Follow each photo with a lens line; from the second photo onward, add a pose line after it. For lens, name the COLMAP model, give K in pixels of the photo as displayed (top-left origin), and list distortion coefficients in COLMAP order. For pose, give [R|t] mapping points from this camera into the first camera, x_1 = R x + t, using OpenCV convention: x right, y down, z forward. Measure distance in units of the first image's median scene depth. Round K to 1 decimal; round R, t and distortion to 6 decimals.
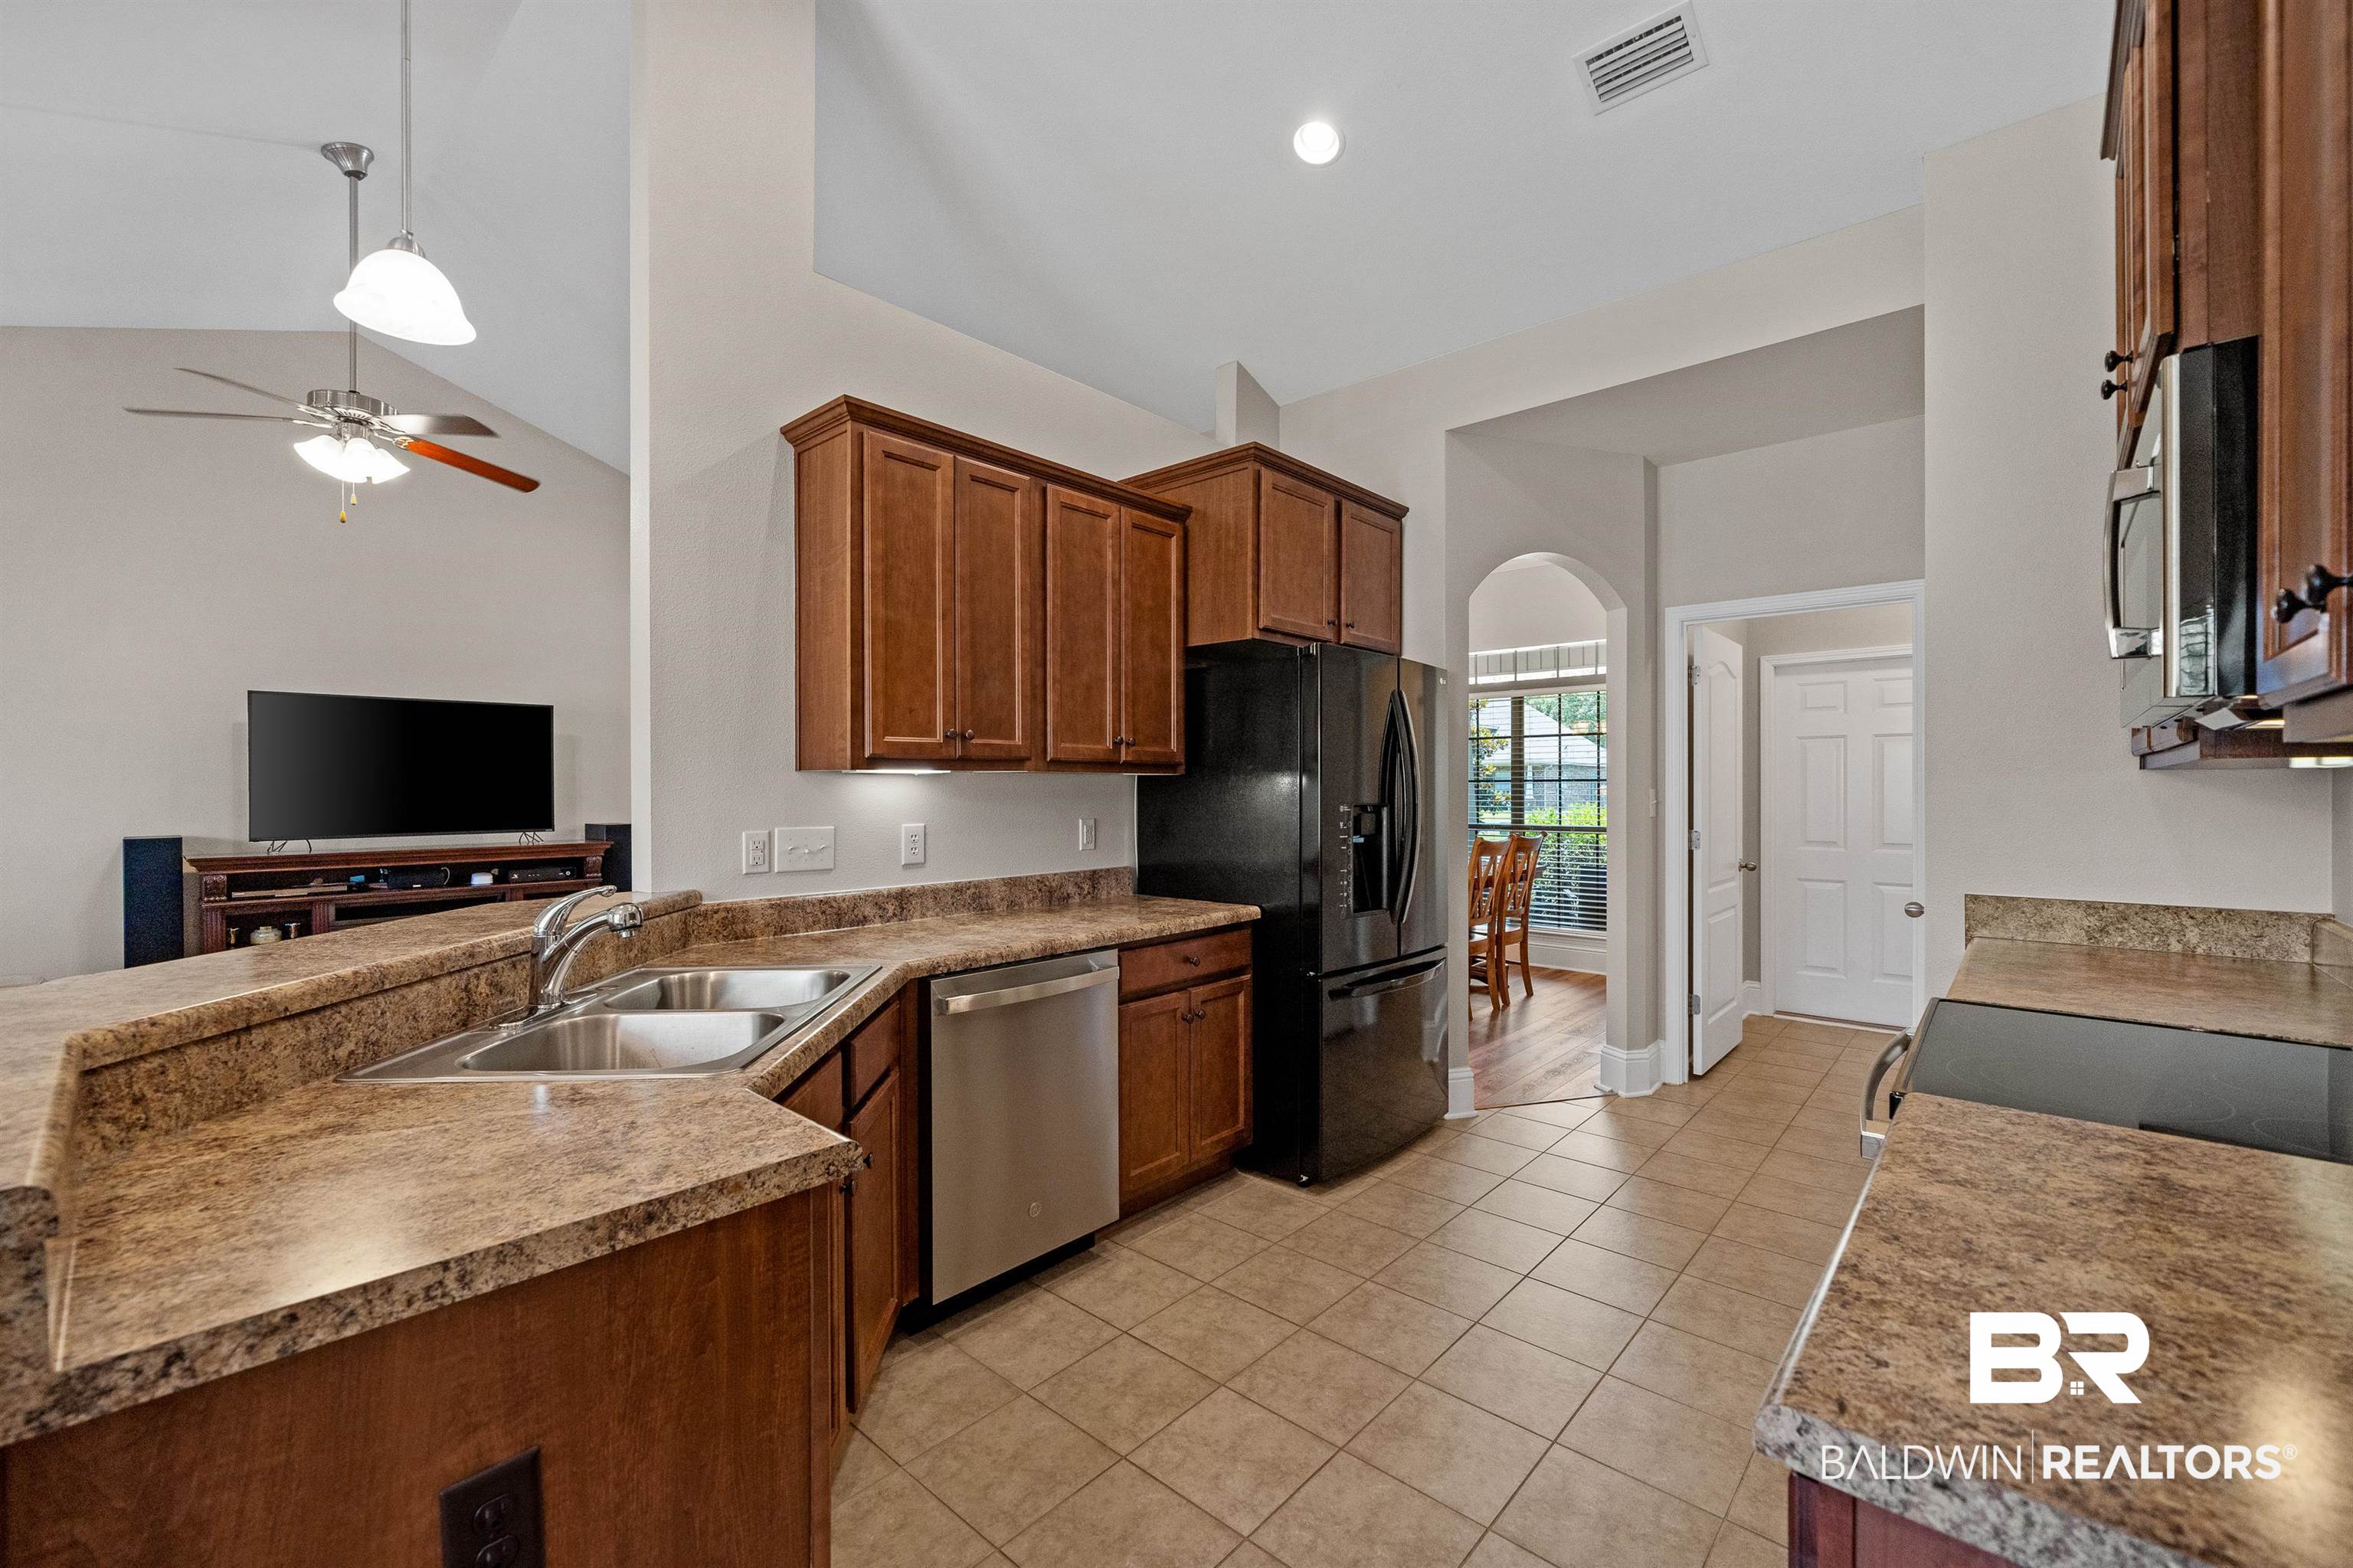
lens RADIAL K [[955.4, 0, 1173.5], [0, 955.4, 790.4], [0, 0, 1]] dist [0.000138, -0.000077]
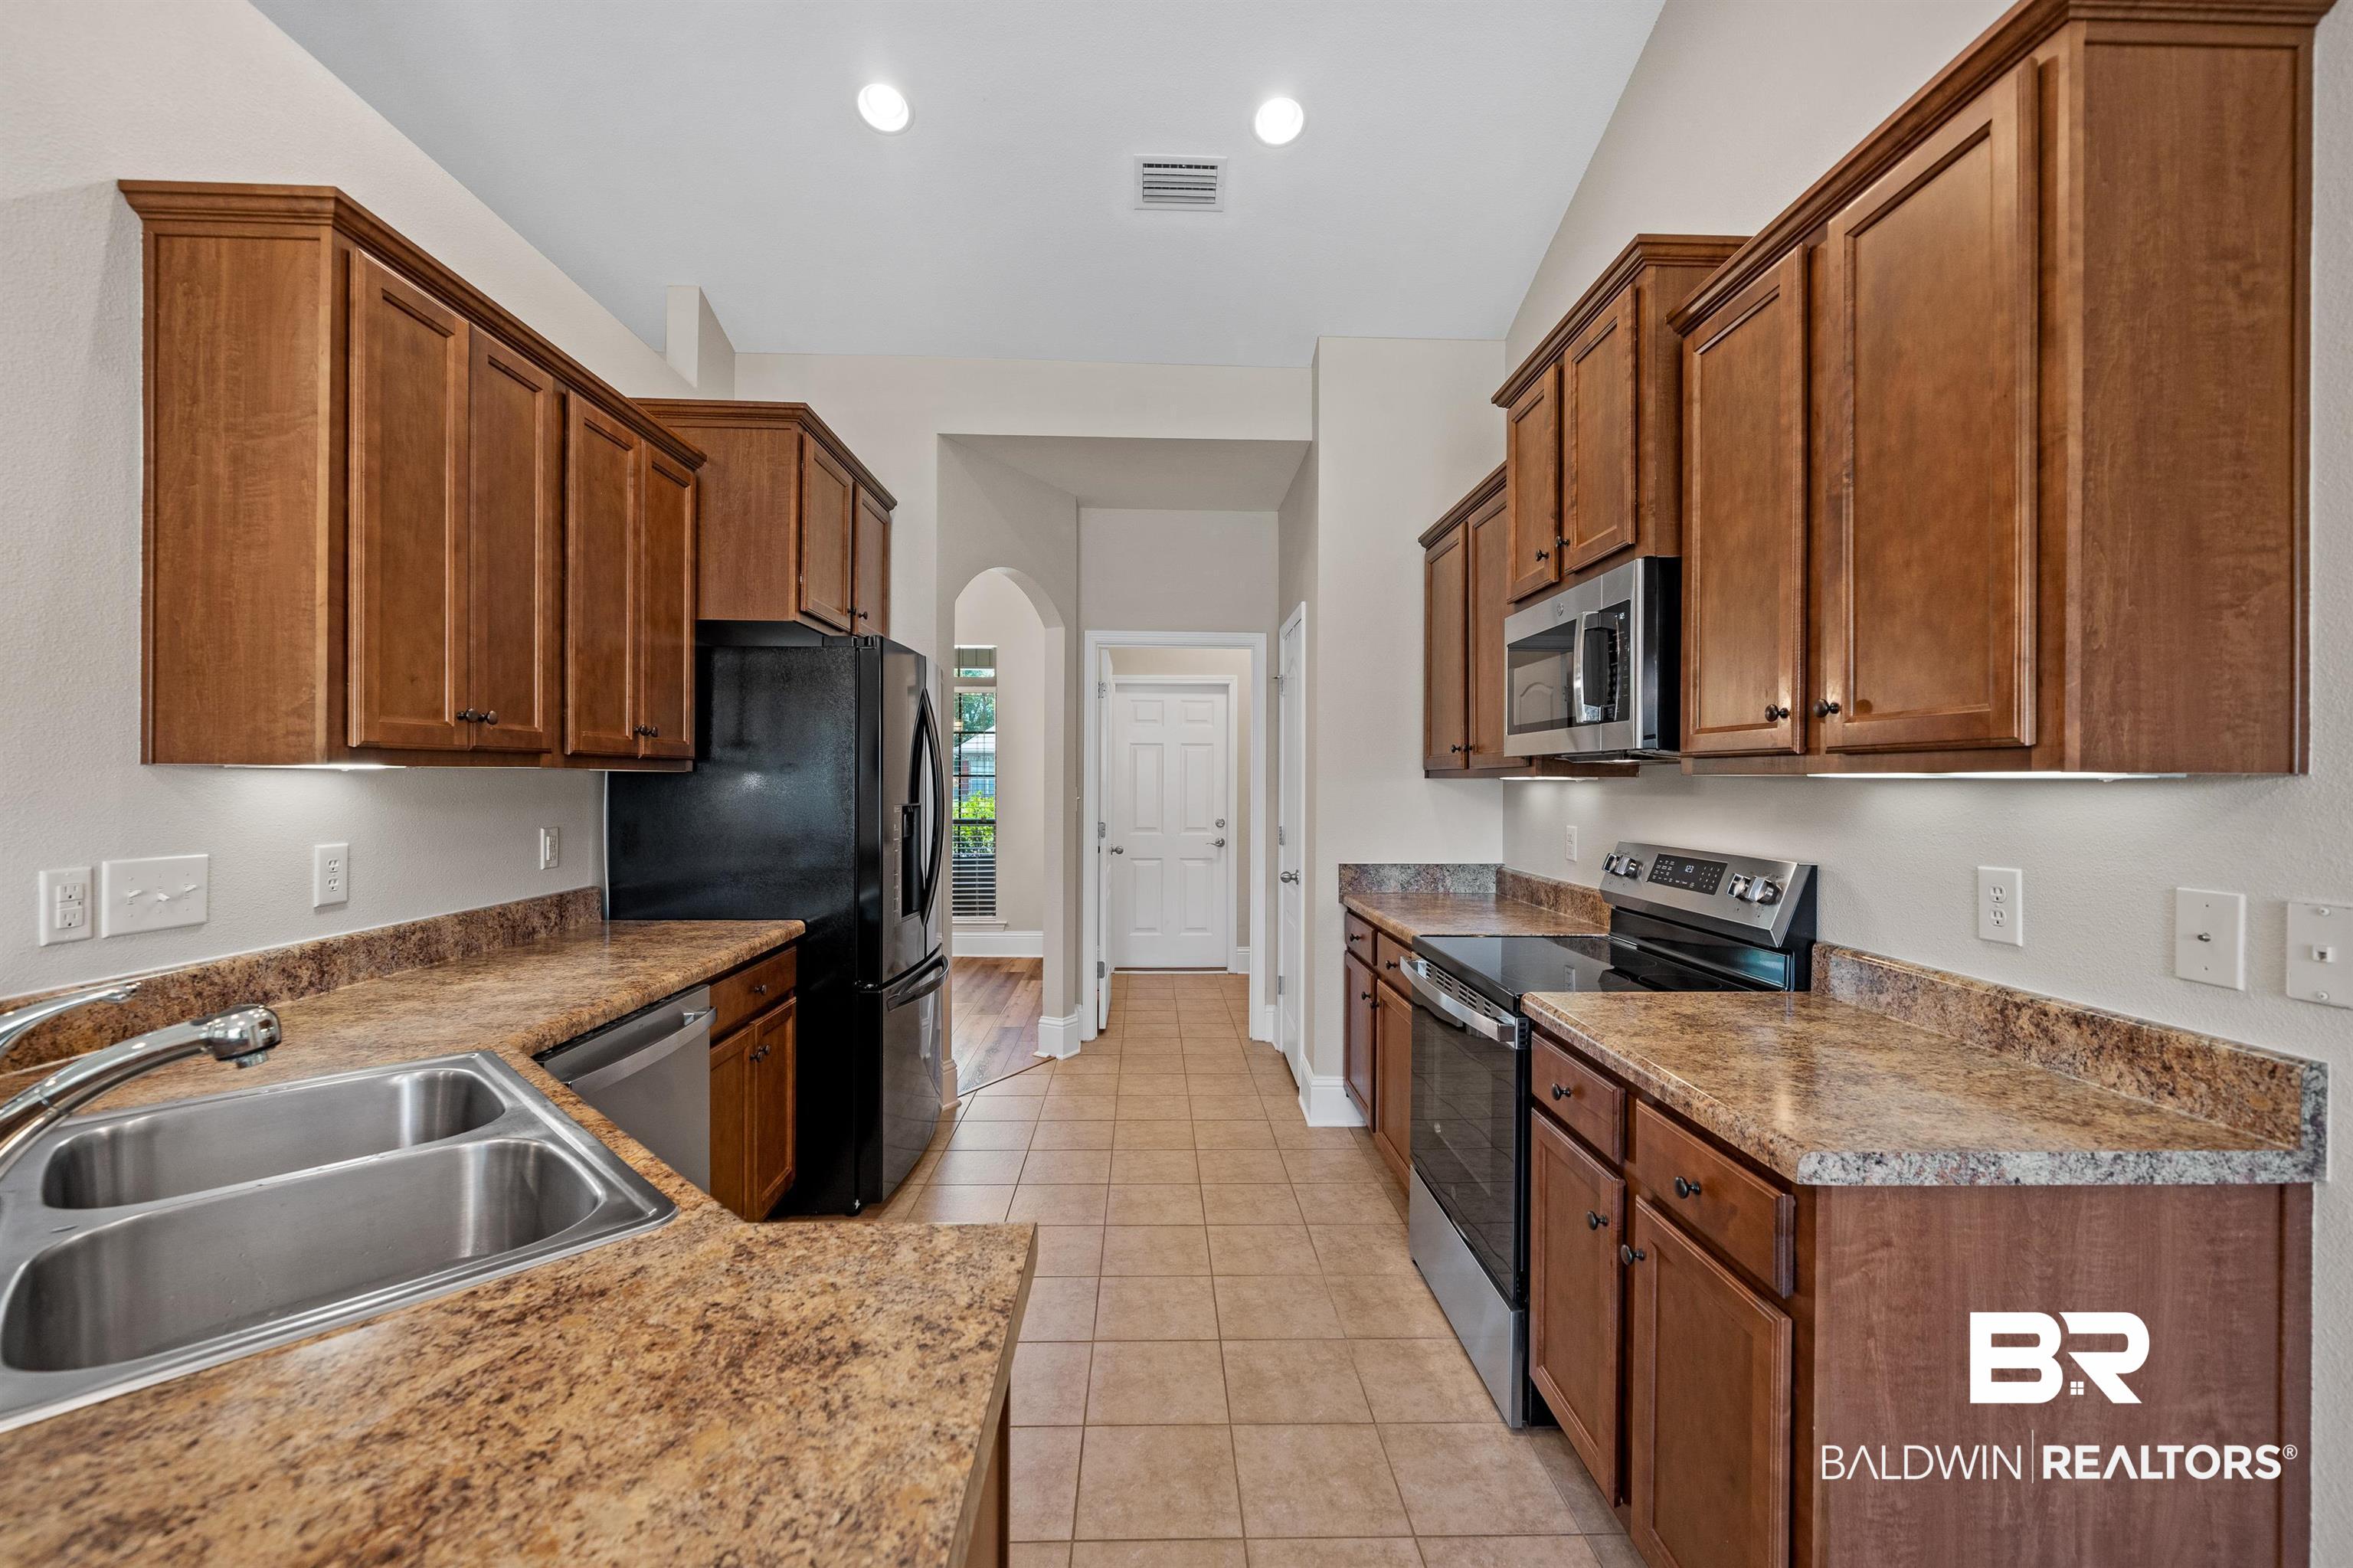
lens RADIAL K [[971.0, 0, 1176.2], [0, 971.0, 780.3], [0, 0, 1]] dist [-0.000372, -0.000405]
pose [[0.722697, 0.004793, 0.691149, -0.315702], [-0.004879, 0.999986, -0.001833, -0.010906], [-0.691148, -0.002047, 0.722710, 0.105290]]
